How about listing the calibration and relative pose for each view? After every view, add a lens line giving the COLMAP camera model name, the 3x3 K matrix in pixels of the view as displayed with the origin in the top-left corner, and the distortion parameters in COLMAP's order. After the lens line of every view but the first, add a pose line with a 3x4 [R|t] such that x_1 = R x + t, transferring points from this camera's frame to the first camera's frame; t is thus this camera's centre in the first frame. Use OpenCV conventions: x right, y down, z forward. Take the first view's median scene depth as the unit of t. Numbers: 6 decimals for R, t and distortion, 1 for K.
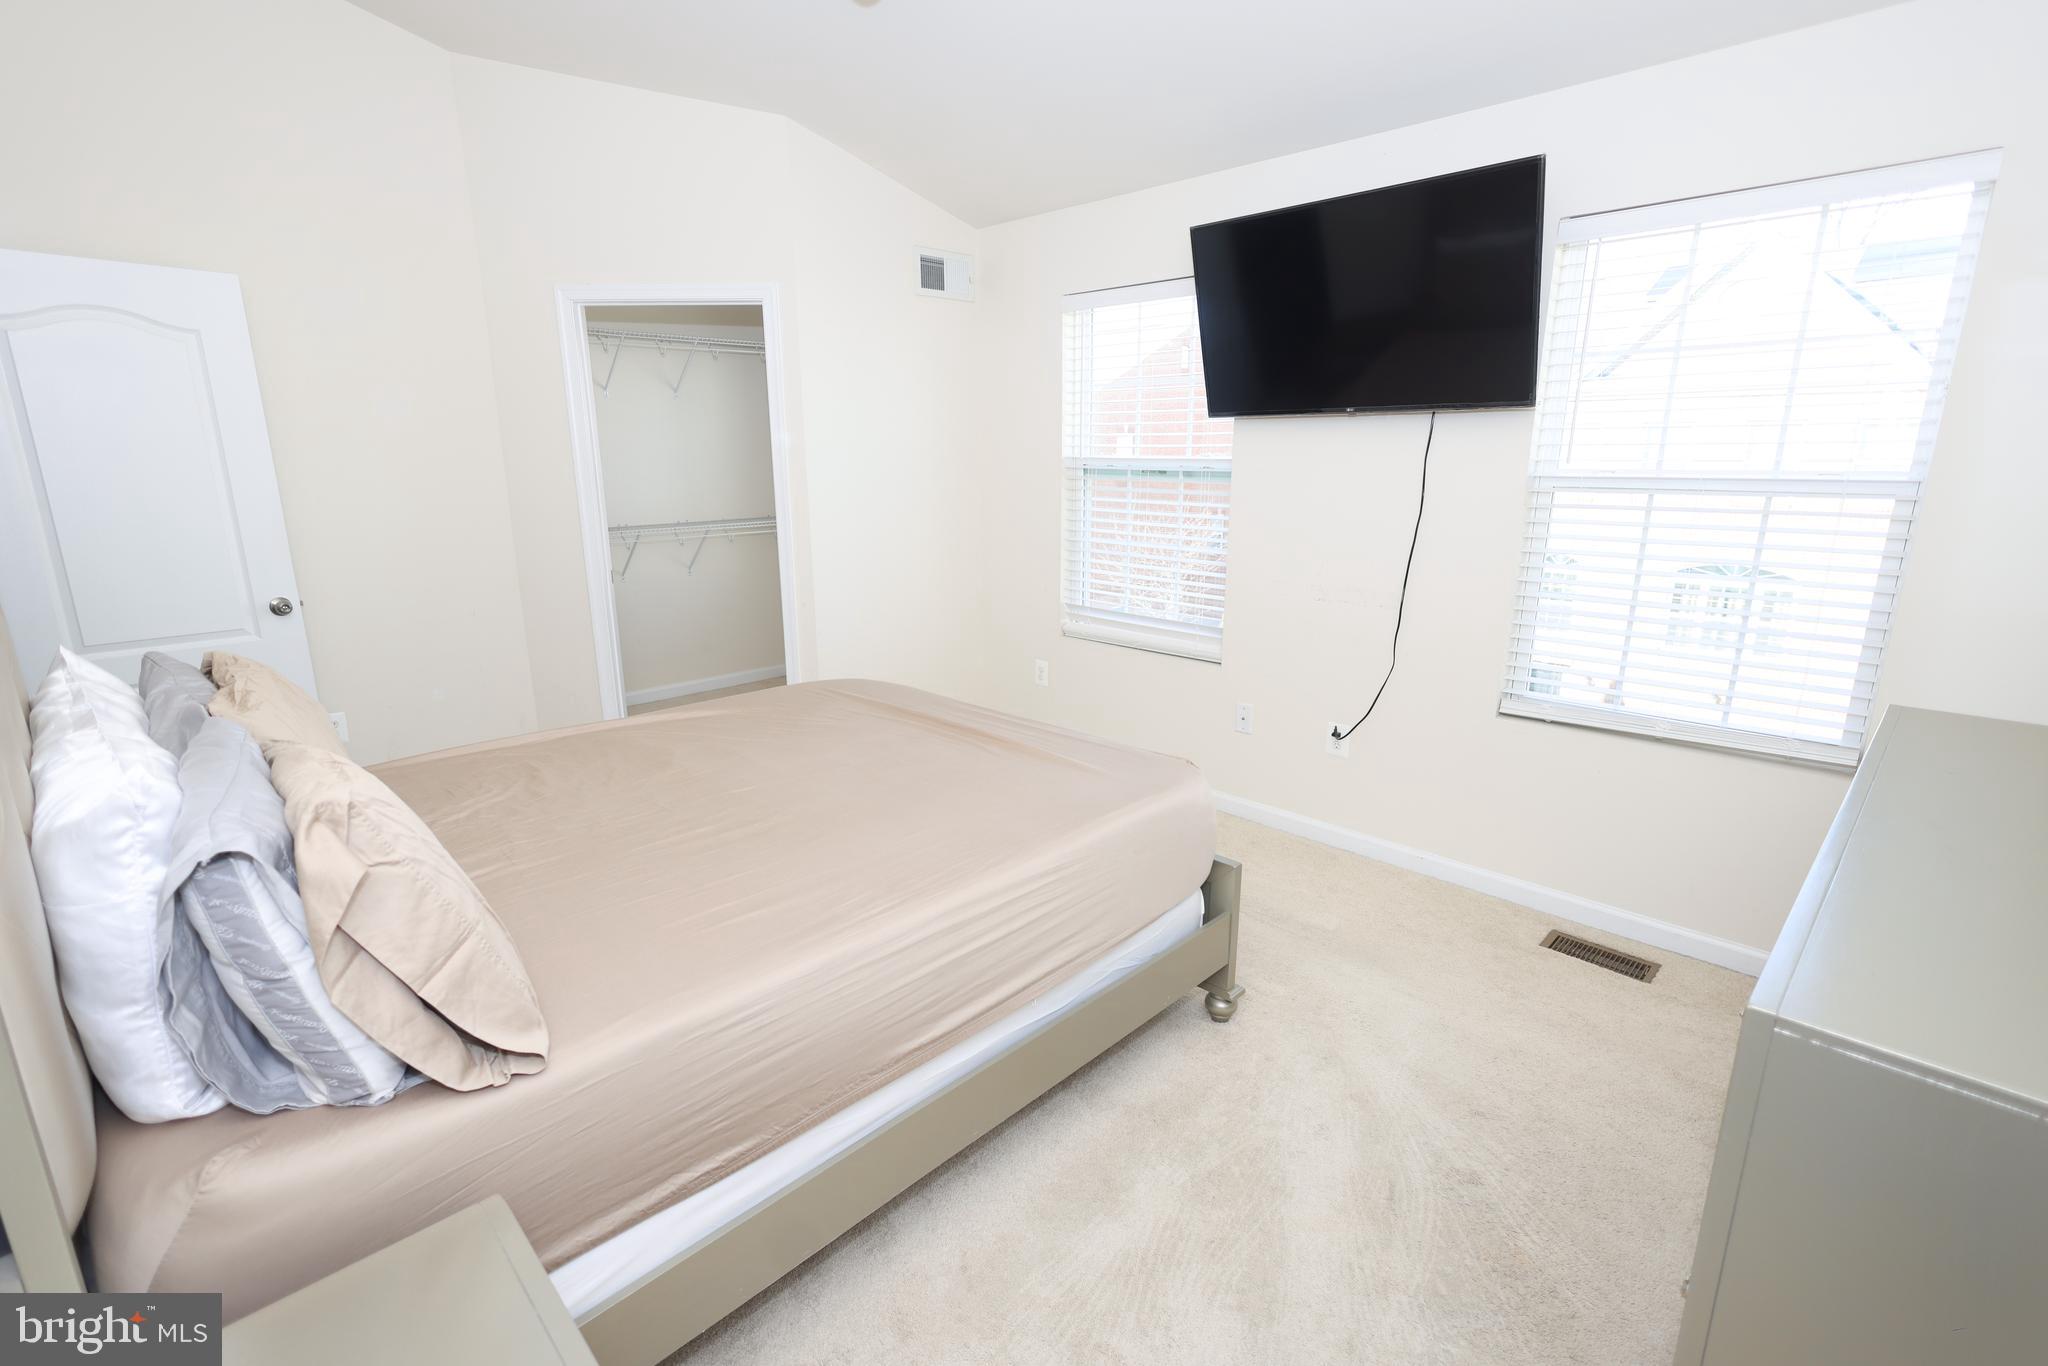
lens RADIAL K [[957.4, 0, 1028.9], [0, 957.4, 686.6], [0, 0, 1]] dist [0.000381, -0.000055]
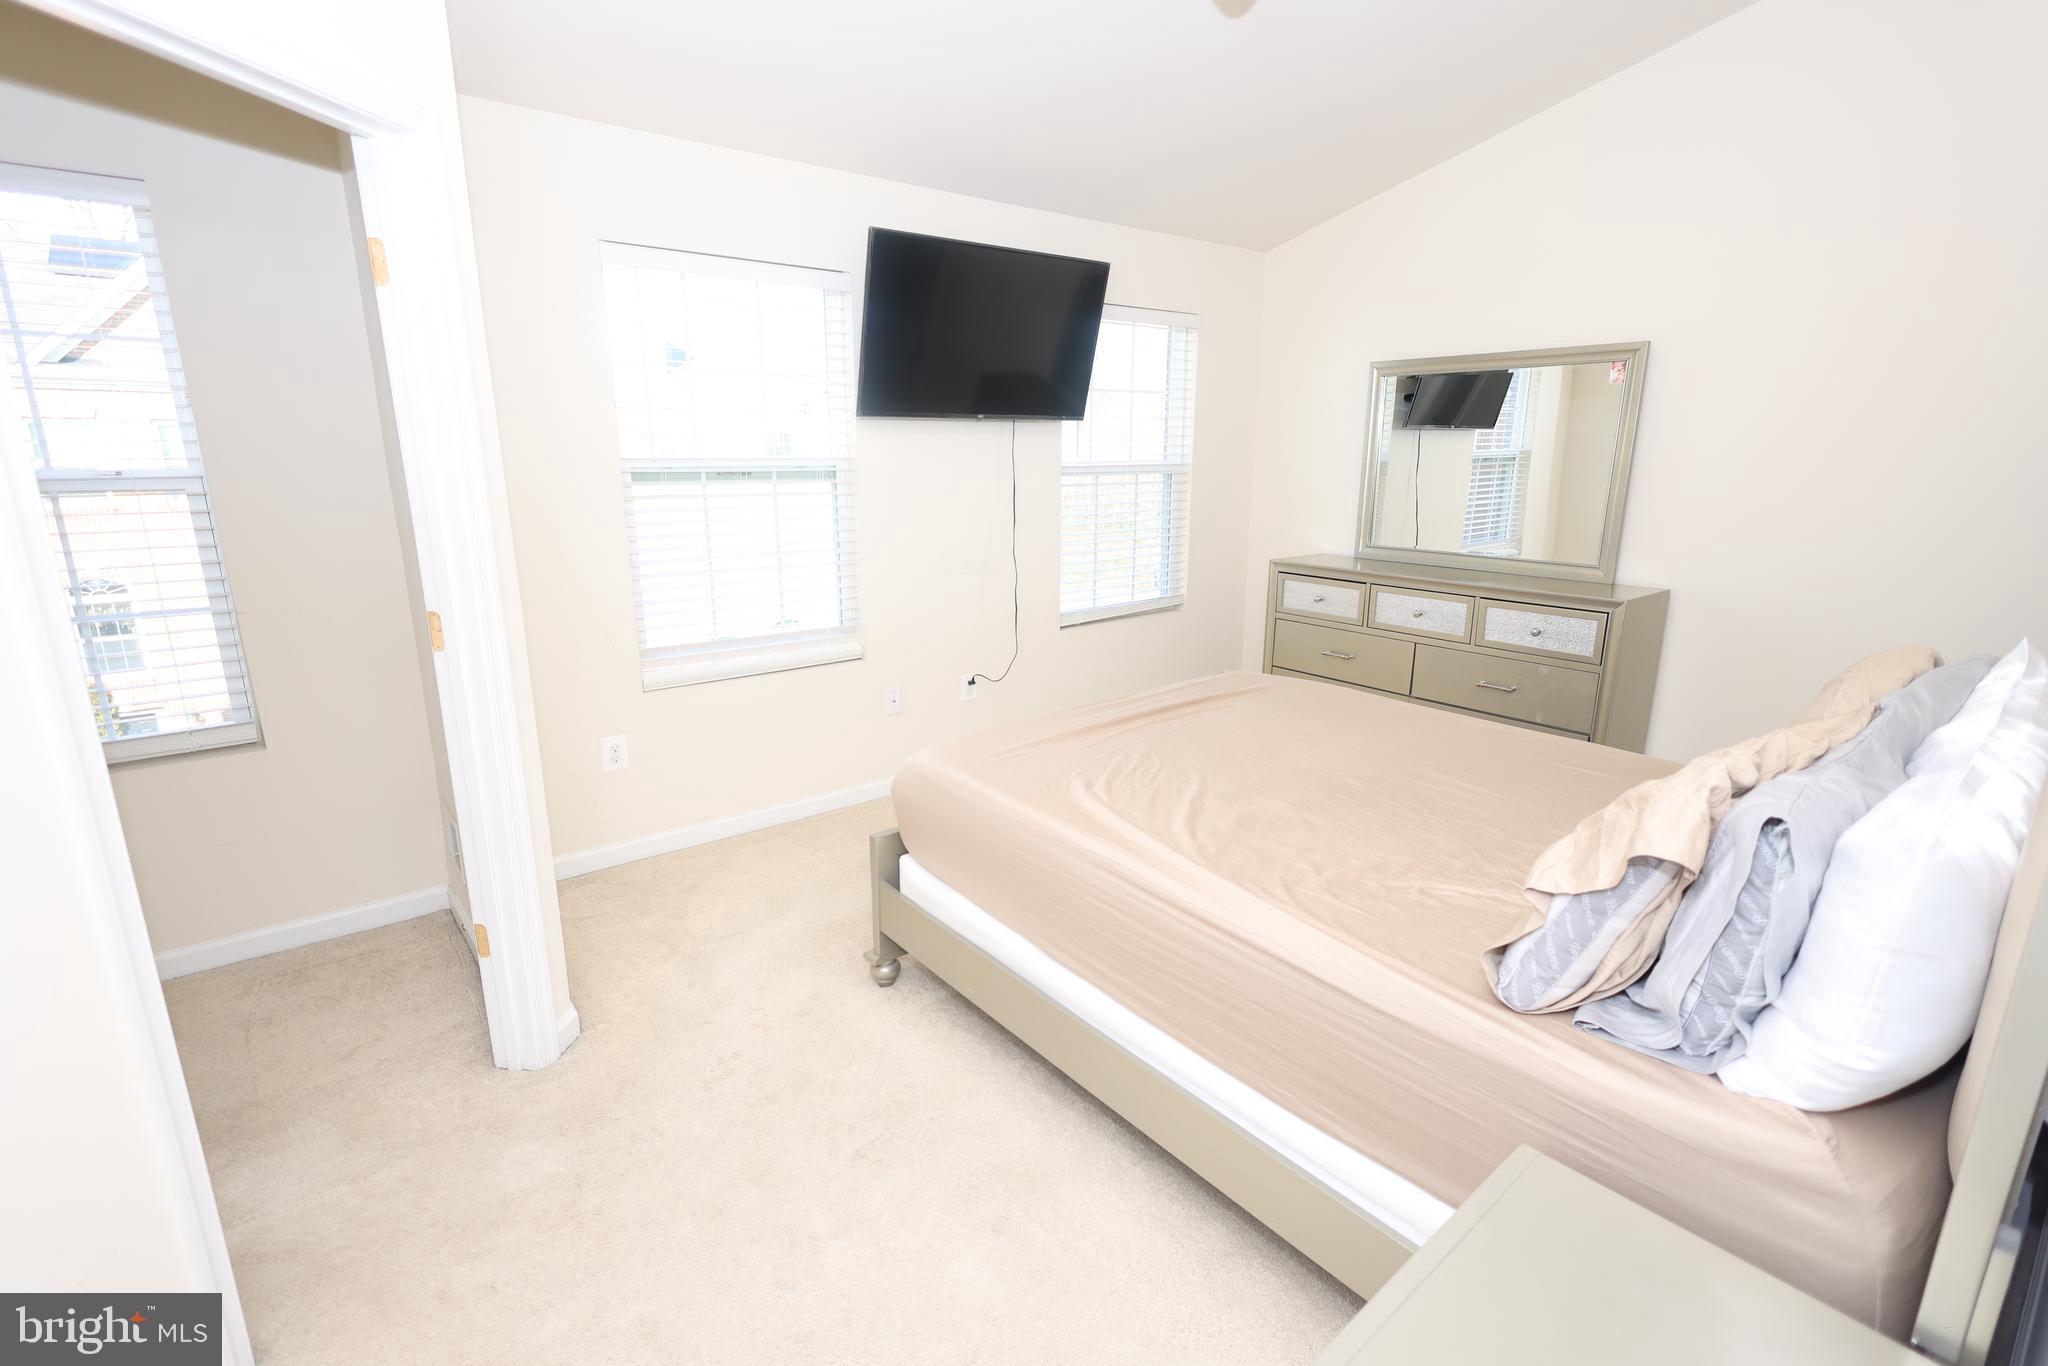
lens RADIAL K [[957.4, 0, 1029.7], [0, 957.4, 680.4], [0, 0, 1]] dist [0.000381, -0.000055]
pose [[0.120798, -0.238238, 0.963665, -0.943378], [0.240208, 0.948939, 0.204486, -0.206529], [-0.963176, 0.206778, 0.171856, 0.813724]]
